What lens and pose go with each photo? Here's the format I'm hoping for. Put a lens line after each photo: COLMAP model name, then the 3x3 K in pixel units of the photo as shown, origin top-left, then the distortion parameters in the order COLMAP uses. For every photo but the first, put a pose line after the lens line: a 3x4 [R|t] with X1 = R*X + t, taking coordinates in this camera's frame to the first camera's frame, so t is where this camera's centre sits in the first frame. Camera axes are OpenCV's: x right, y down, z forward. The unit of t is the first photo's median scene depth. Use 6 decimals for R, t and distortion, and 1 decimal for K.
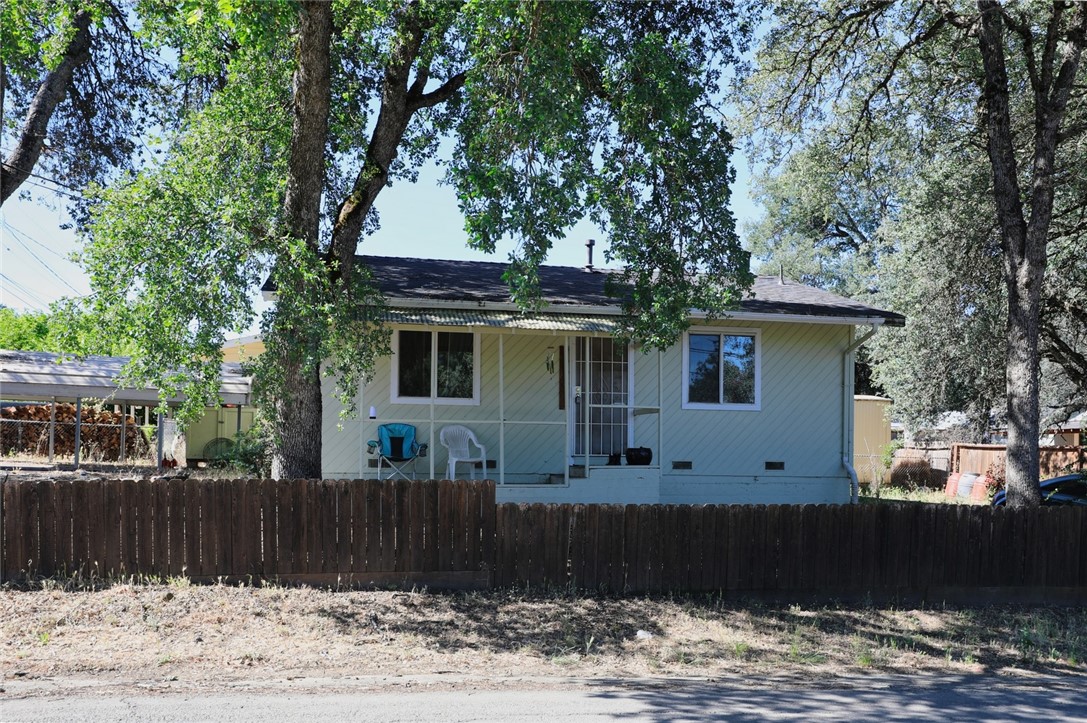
lens RADIAL K [[913.2, 0, 541.0], [0, 913.2, 363.5], [0, 0, 1]] dist [0.024917, 0.008101]
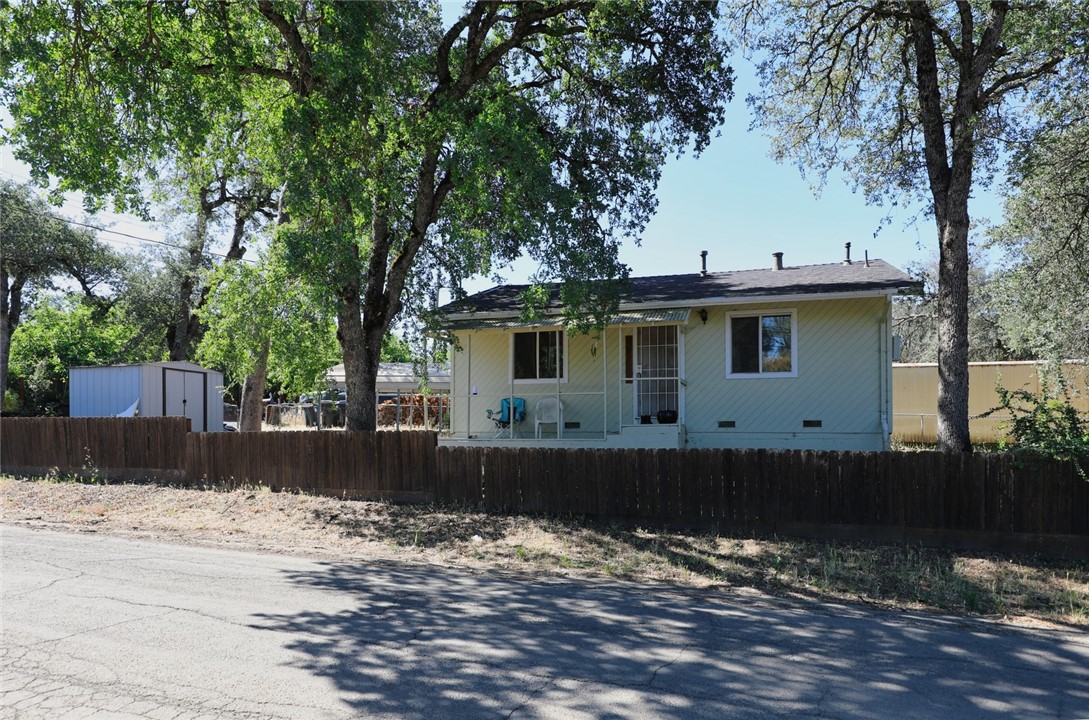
lens RADIAL K [[682.3, 0, 544.4], [0, 682.3, 342.0], [0, 0, 1]] dist [-0.006396, -0.000139]
pose [[0.870874, -0.072593, -0.486115, 0.500404], [0.058513, 0.997312, -0.044105, 0.033218], [0.488010, 0.009966, 0.872781, 0.092343]]
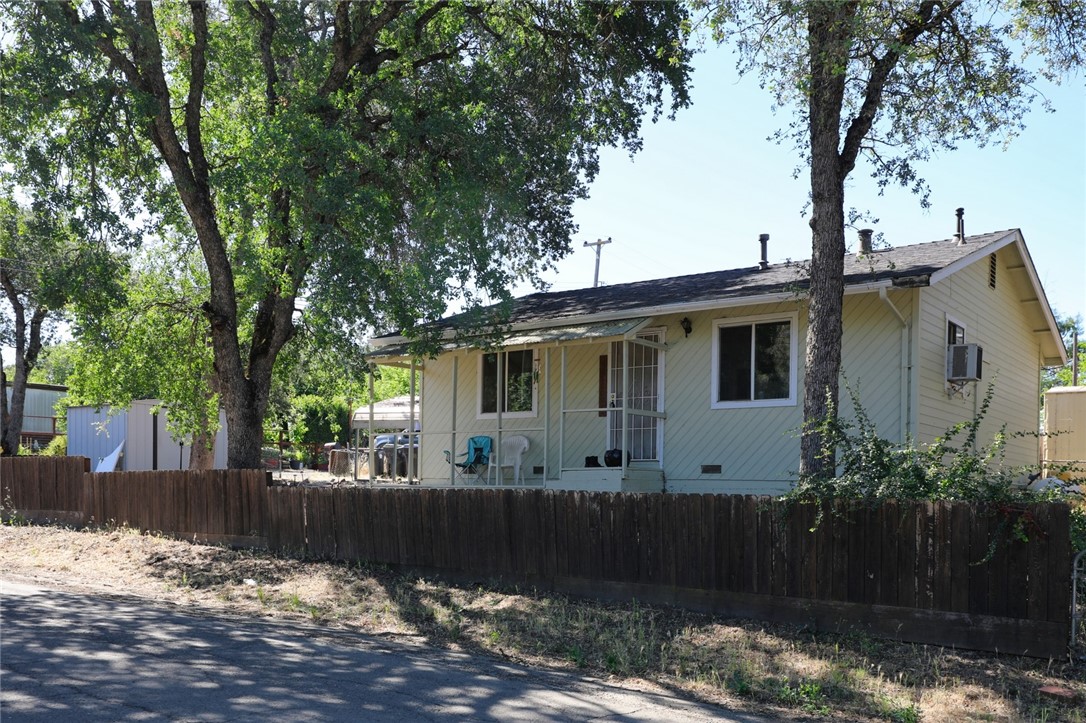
lens RADIAL K [[986.5, 0, 543.9], [0, 986.5, 362.7], [0, 0, 1]] dist [0.027567, 0.000000]
pose [[0.671471, -0.096089, -0.734774, 1.000703], [0.069417, 0.995353, -0.066729, 0.073942], [0.737772, -0.006199, 0.675021, 0.244188]]
